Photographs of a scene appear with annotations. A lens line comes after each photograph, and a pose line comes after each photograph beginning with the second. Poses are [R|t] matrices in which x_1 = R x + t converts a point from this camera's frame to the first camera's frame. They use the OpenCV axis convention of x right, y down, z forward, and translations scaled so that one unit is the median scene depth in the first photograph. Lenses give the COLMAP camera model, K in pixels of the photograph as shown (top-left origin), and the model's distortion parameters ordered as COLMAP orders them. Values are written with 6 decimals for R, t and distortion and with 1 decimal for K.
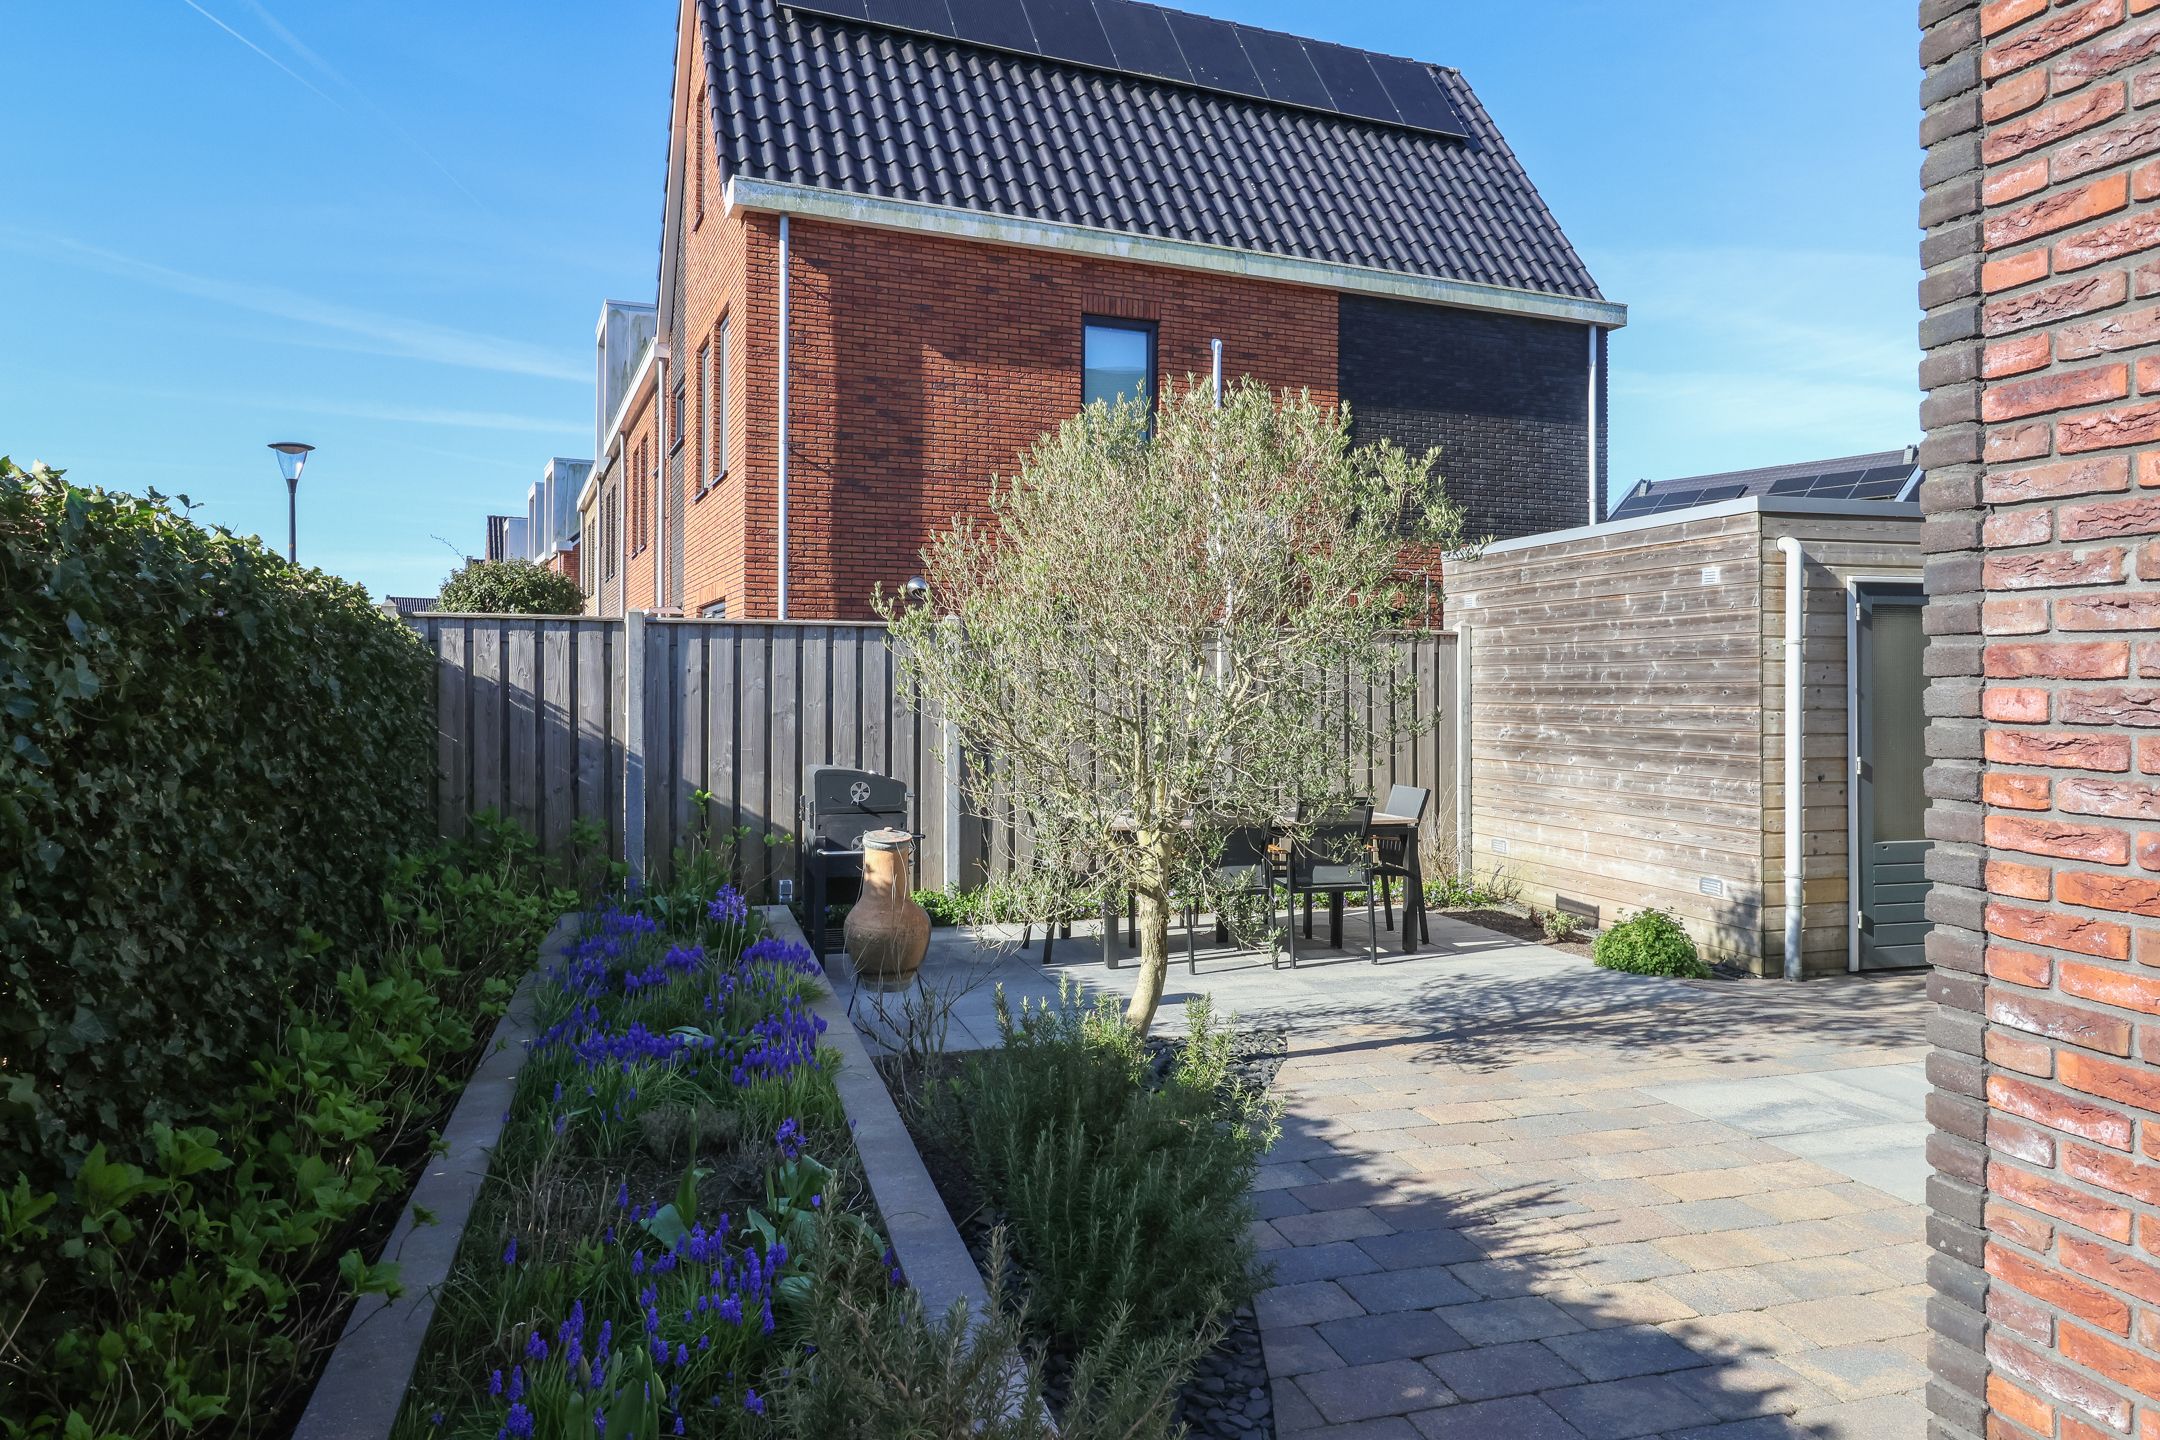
lens RADIAL K [[1430.6, 0, 1080.0], [0, 1430.6, 720.0], [0, 0, 1]] dist [0.035572, 0.000185]
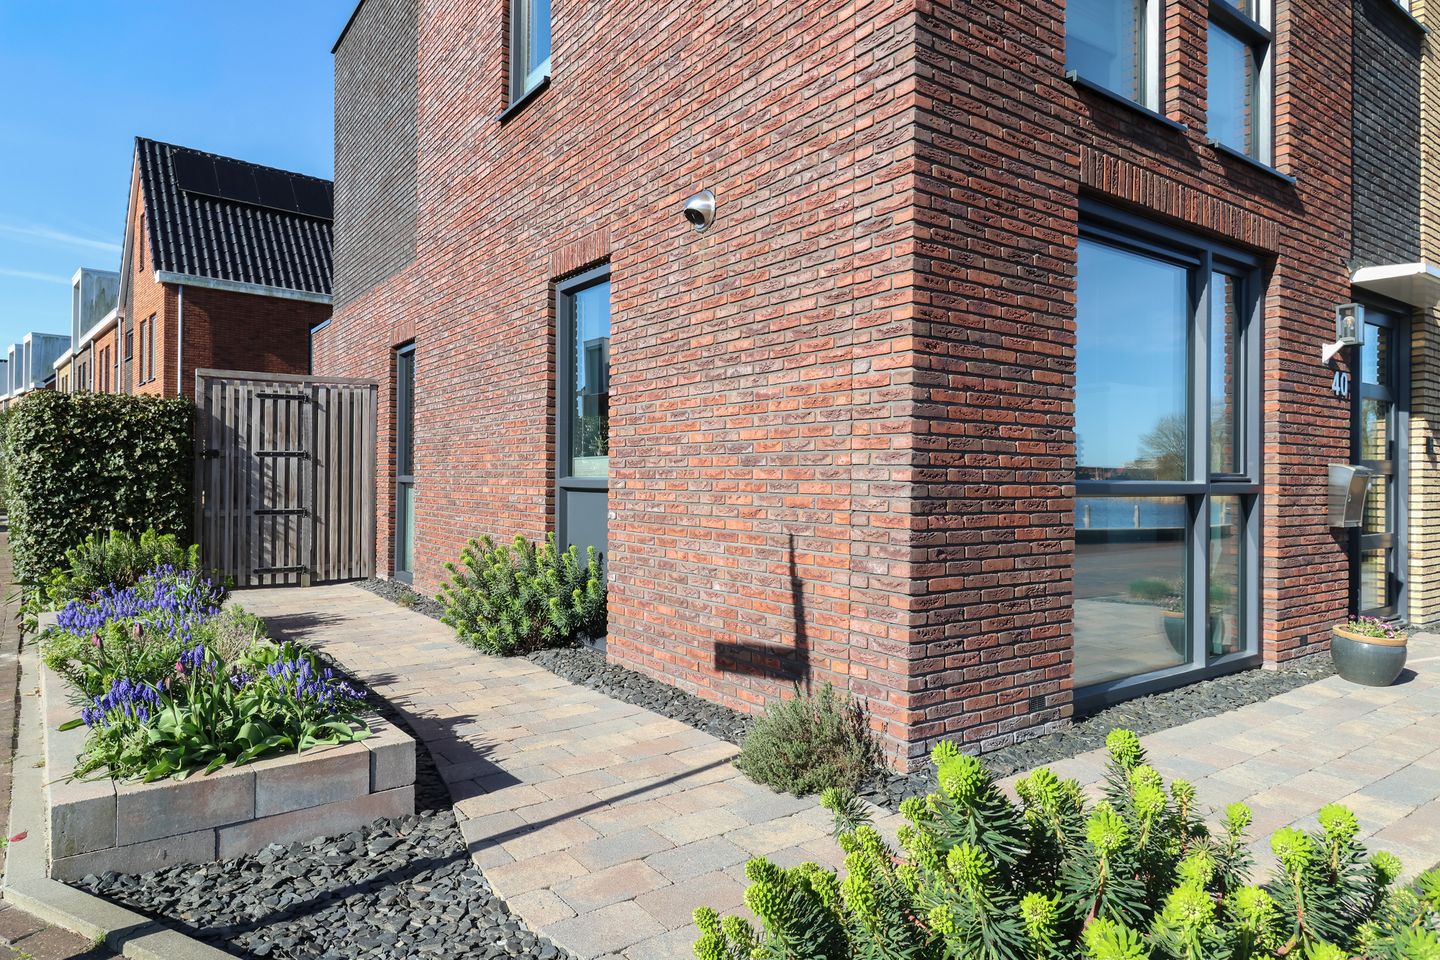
lens RADIAL K [[953.7, 0, 720.0], [0, 953.7, 480.0], [0, 0, 1]] dist [0.035572, 0.000185]
pose [[0.956289, 0.001071, 0.292423, 0.218705], [0.004002, 0.999852, -0.016748, 0.040441], [-0.292397, 0.017186, 0.956142, -0.959334]]
